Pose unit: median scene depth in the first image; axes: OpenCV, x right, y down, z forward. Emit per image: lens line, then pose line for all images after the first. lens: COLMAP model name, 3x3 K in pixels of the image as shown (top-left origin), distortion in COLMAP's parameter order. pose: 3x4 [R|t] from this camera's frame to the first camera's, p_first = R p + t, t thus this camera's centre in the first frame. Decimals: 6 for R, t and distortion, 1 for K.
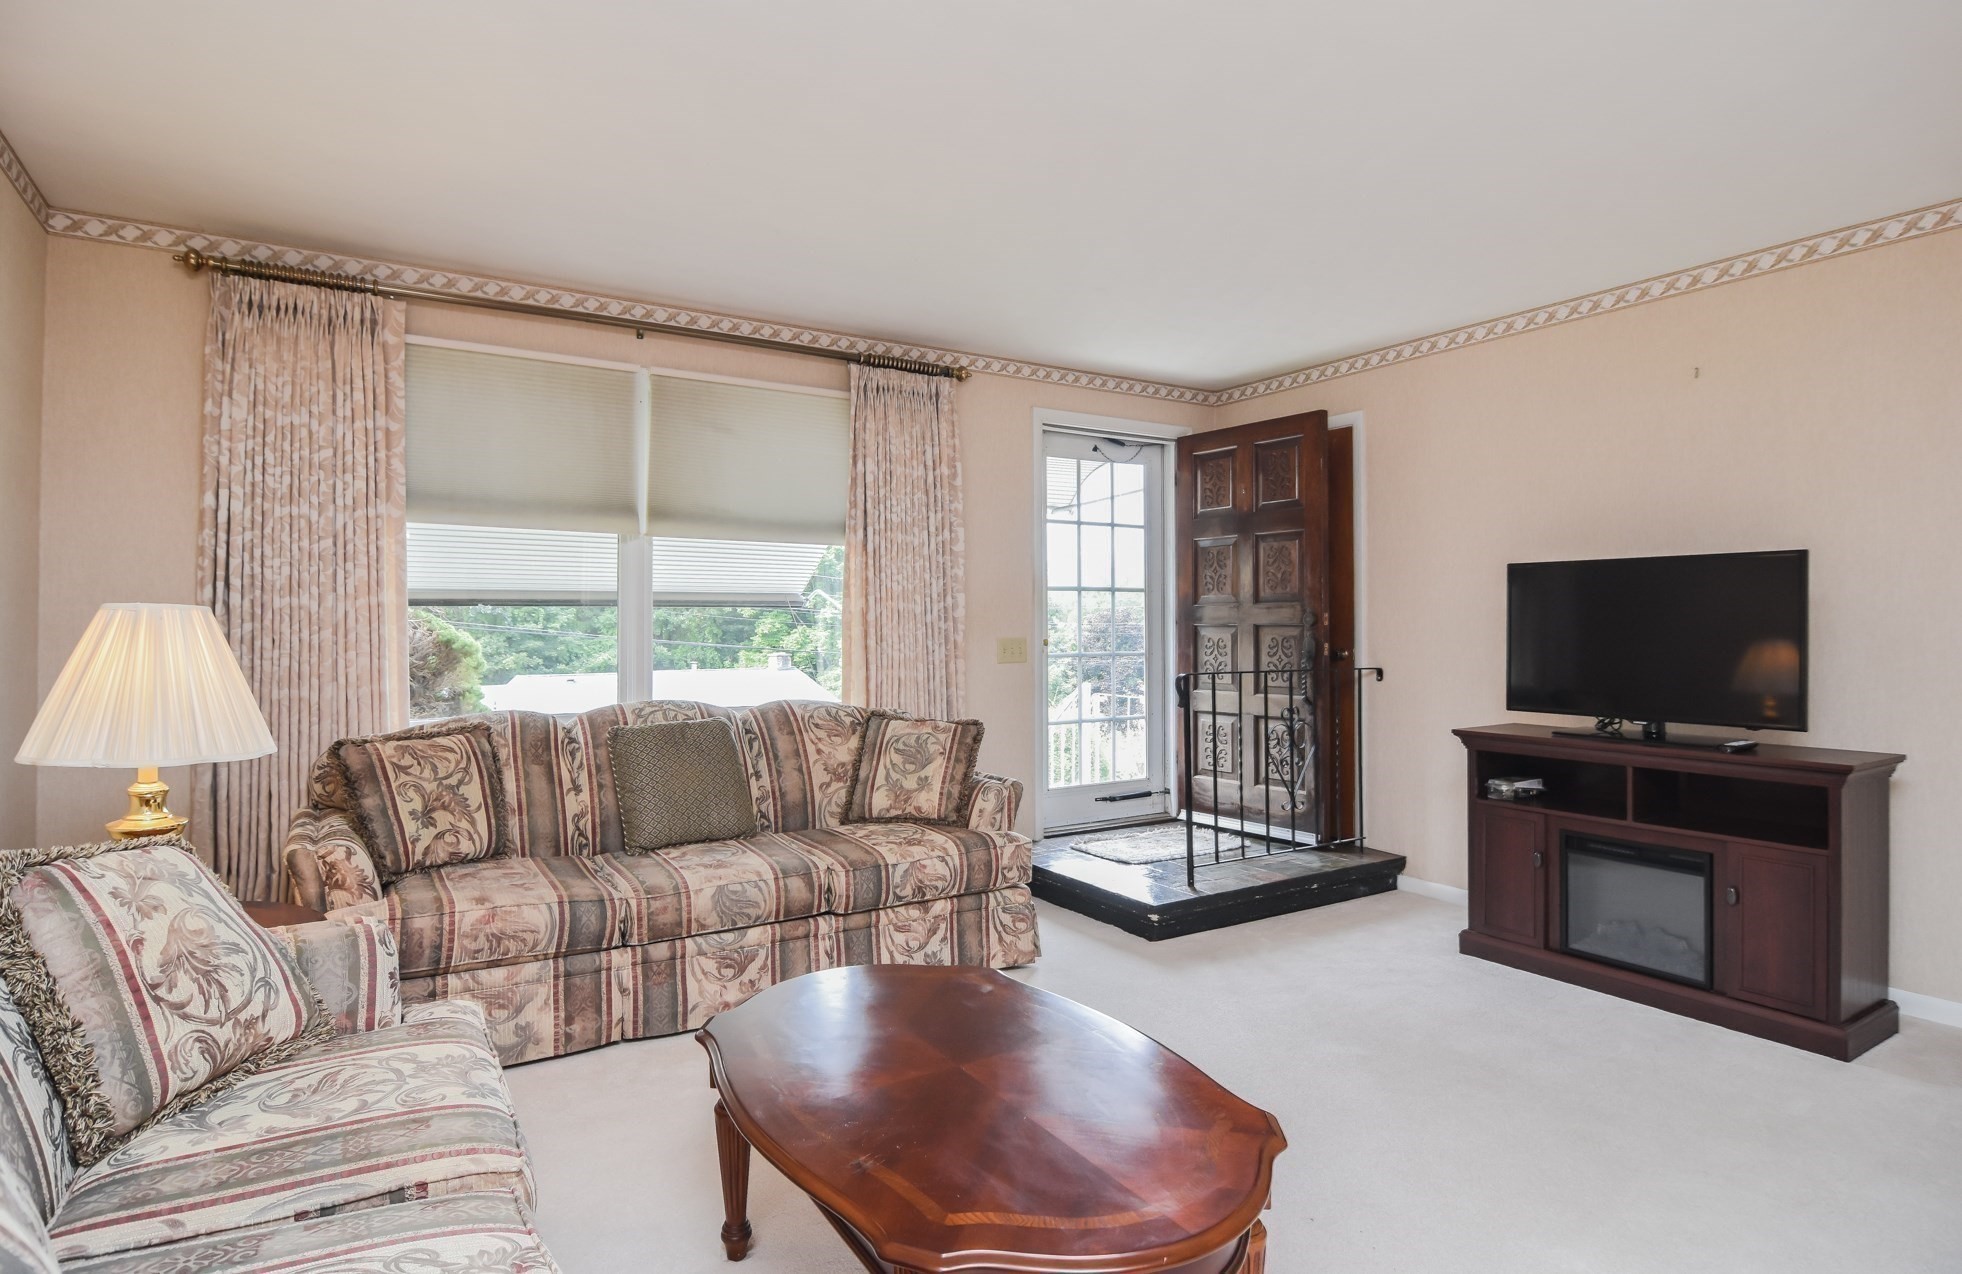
lens RADIAL K [[1050.8, 0, 979.6], [0, 1050.8, 621.0], [0, 0, 1]] dist [0.001804, -0.021140]
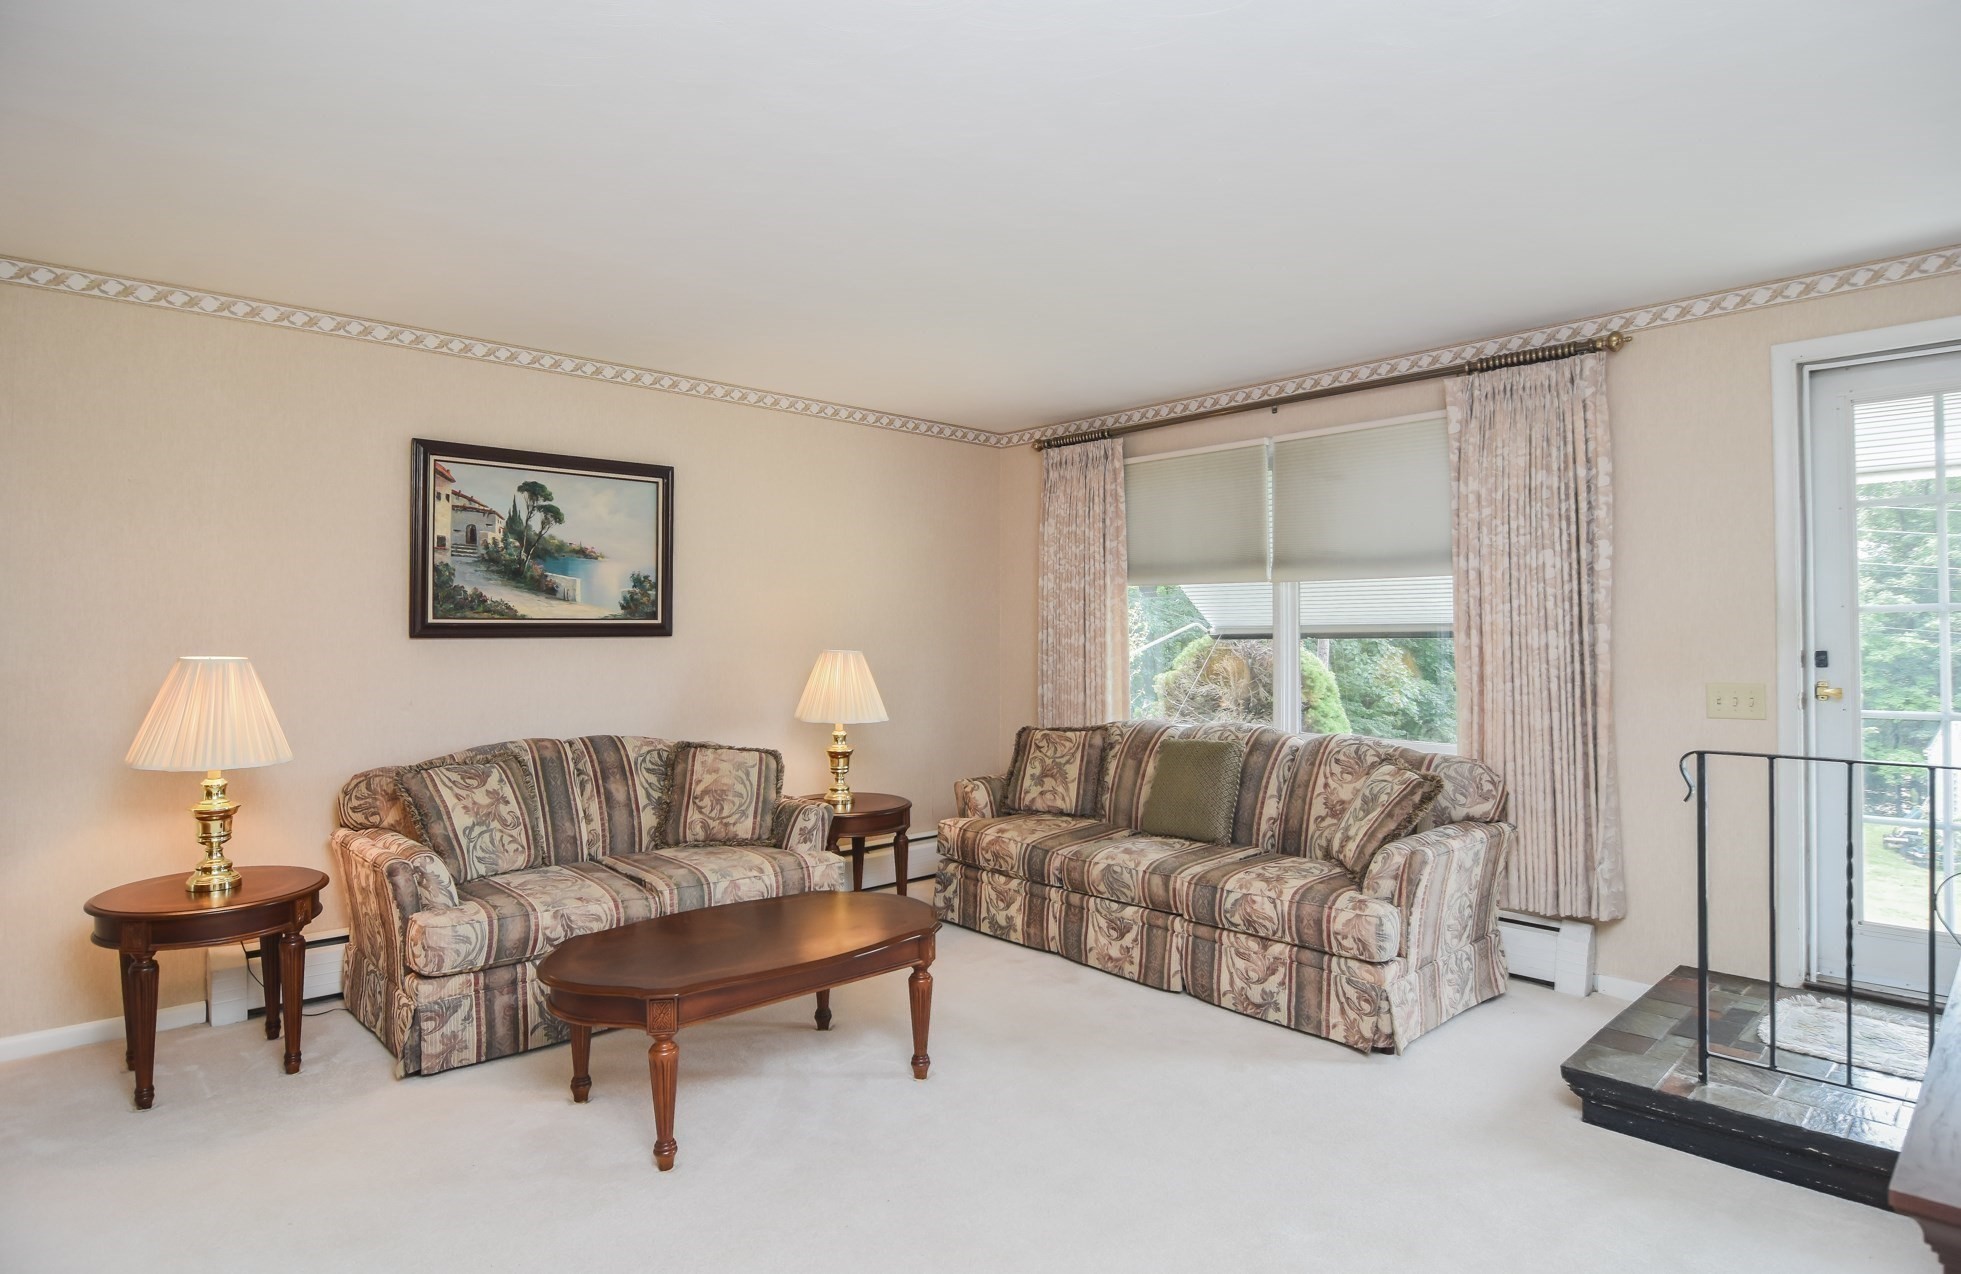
lens RADIAL K [[1050.3, 0, 979.1], [0, 1050.3, 621.0], [0, 0, 1]] dist [0.001804, -0.021140]
pose [[0.195642, -0.014129, -0.980574, 0.853634], [0.005632, 0.999896, -0.013284, -0.026975], [0.980659, -0.002923, 0.195701, 0.506059]]
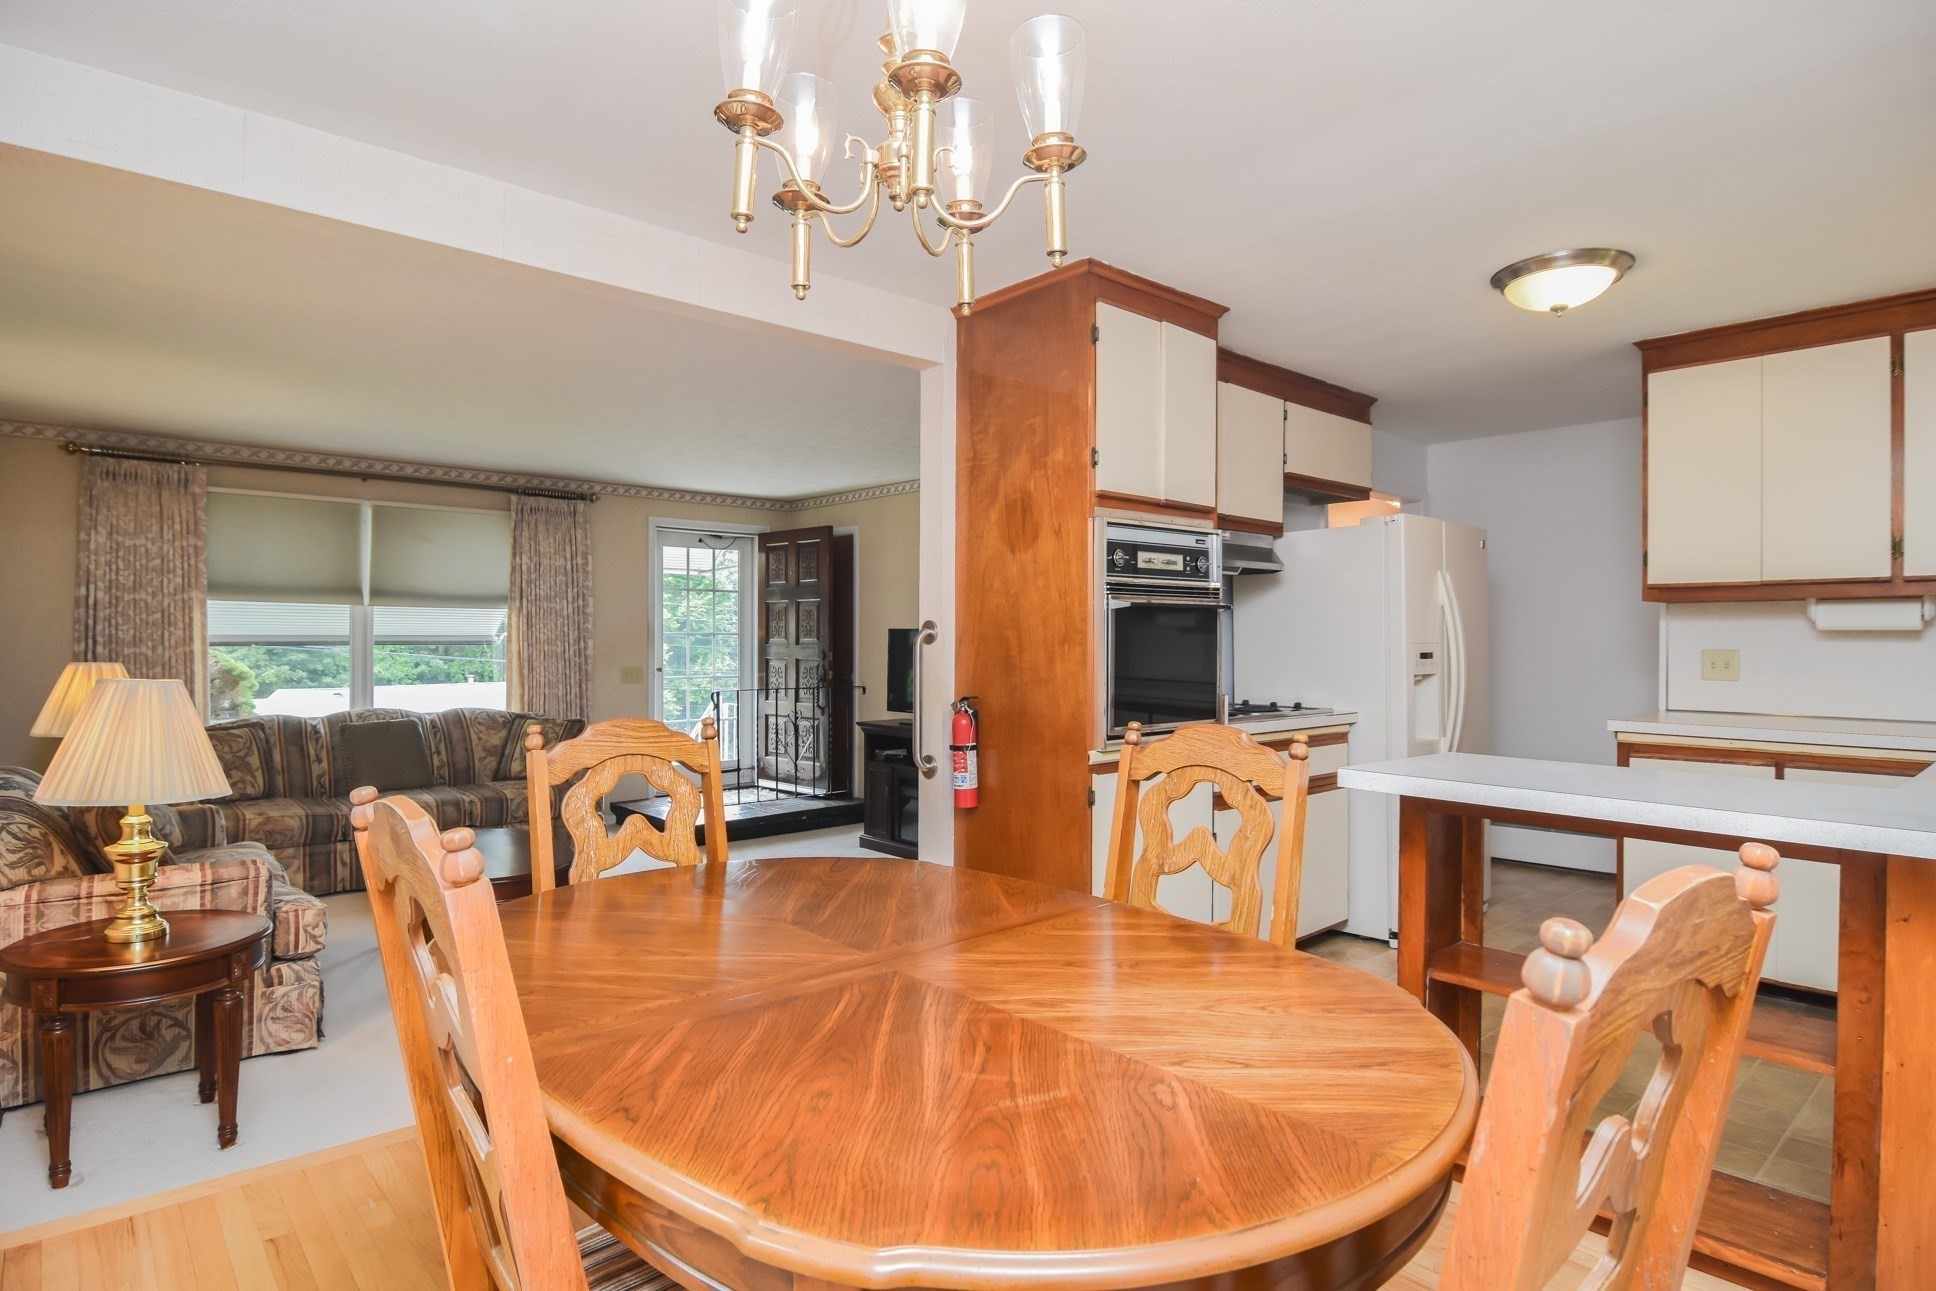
lens RADIAL K [[1034.5, 0, 968.0], [0, 1034.5, 645.5], [0, 0, 1]] dist [-0.003610, -0.013743]
pose [[0.984661, 0.003839, 0.174438, 0.348328], [-0.005931, 0.999917, 0.011475, -0.049944], [-0.174380, -0.012334, 0.984601, -0.799276]]
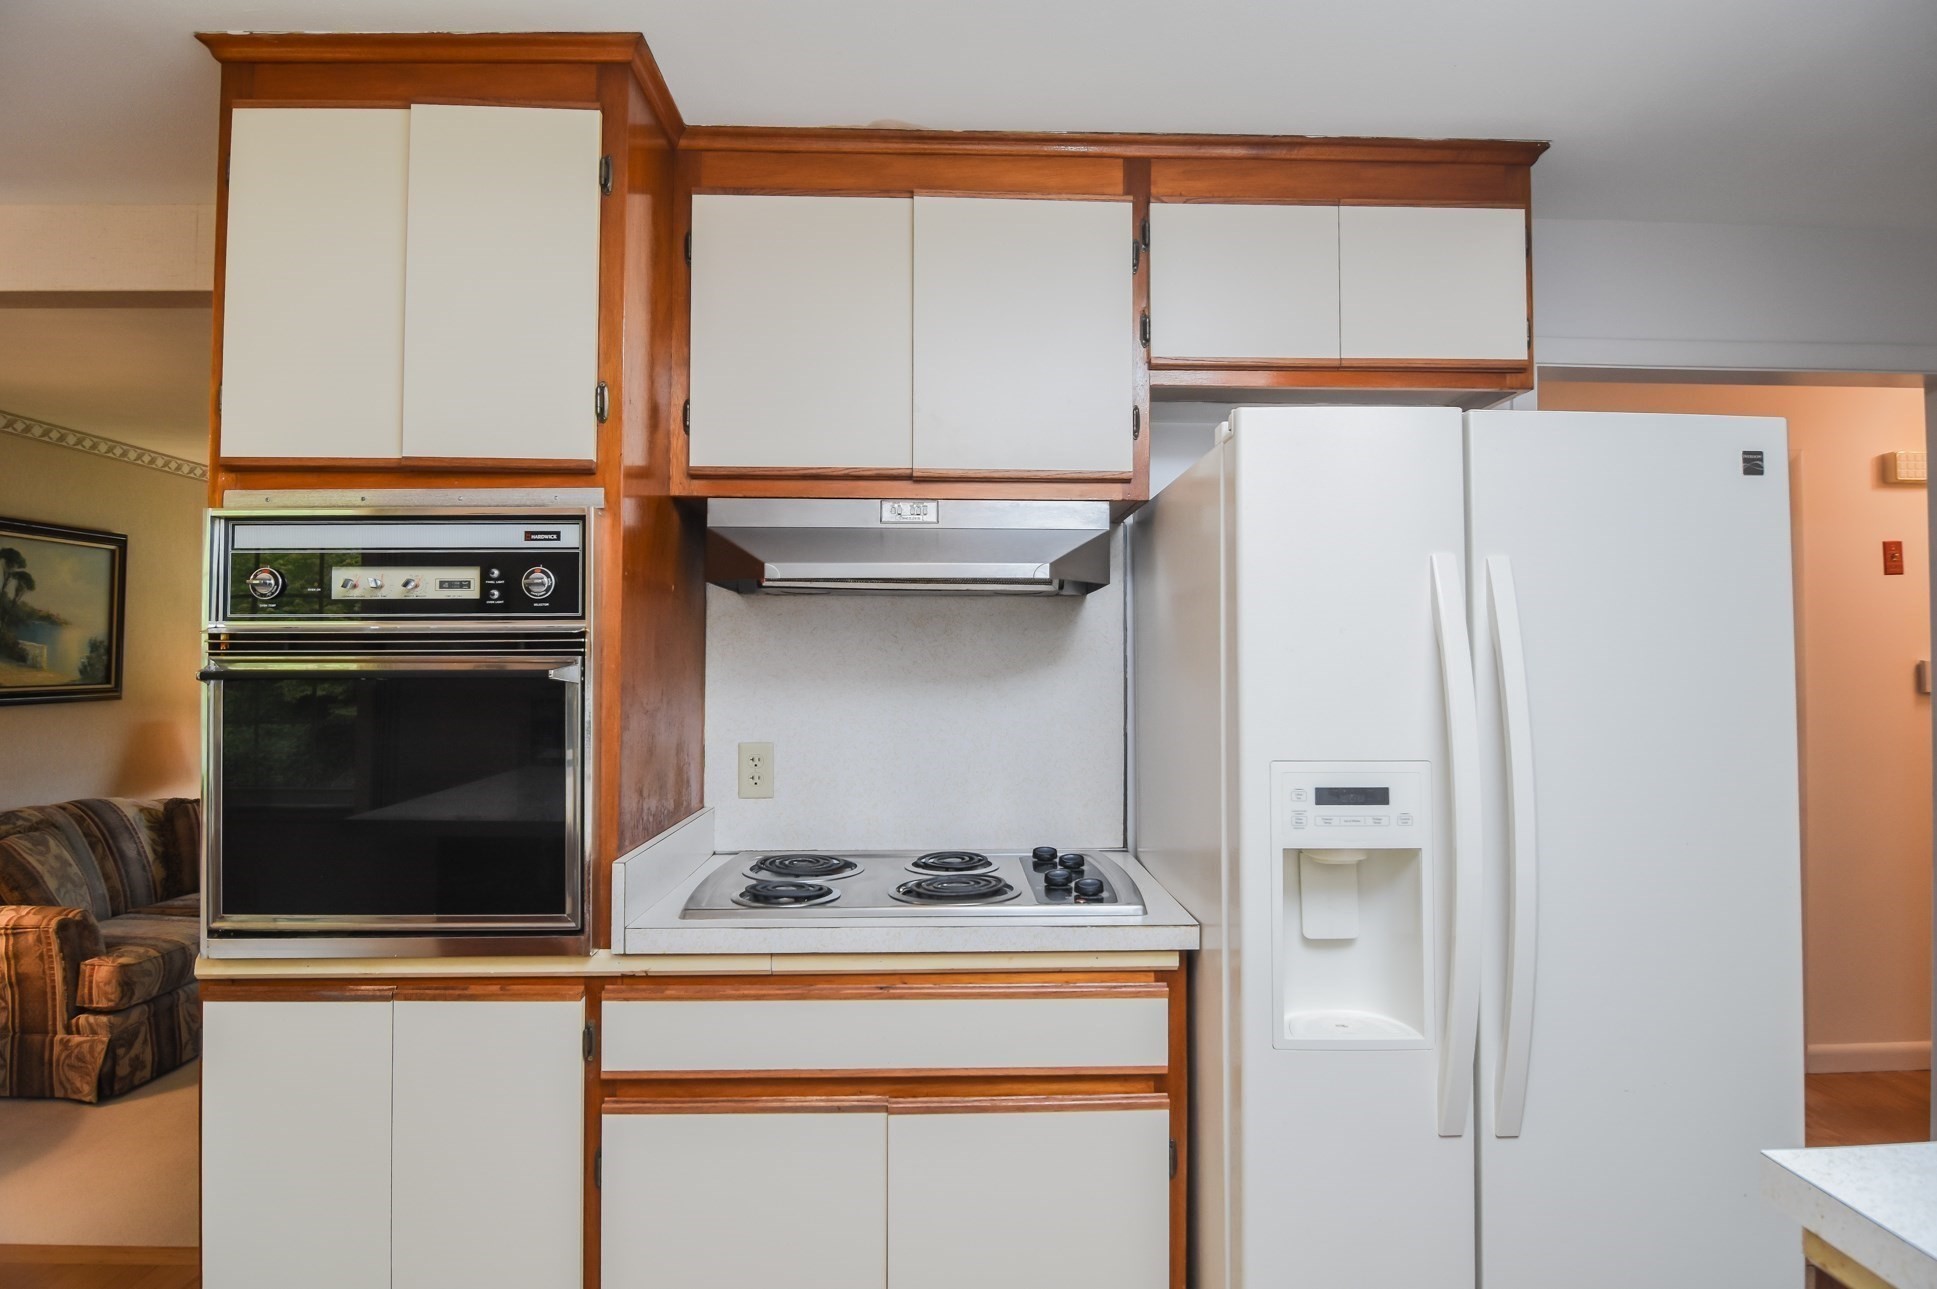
lens RADIAL K [[1059.4, 0, 976.5], [0, 1059.4, 643.0], [0, 0, 1]] dist [-0.003767, -0.015079]
pose [[0.864650, -0.005102, -0.502349, 1.111672], [-0.001891, 0.999908, -0.013411, -0.082631], [0.502371, 0.012546, 0.864561, -0.210627]]
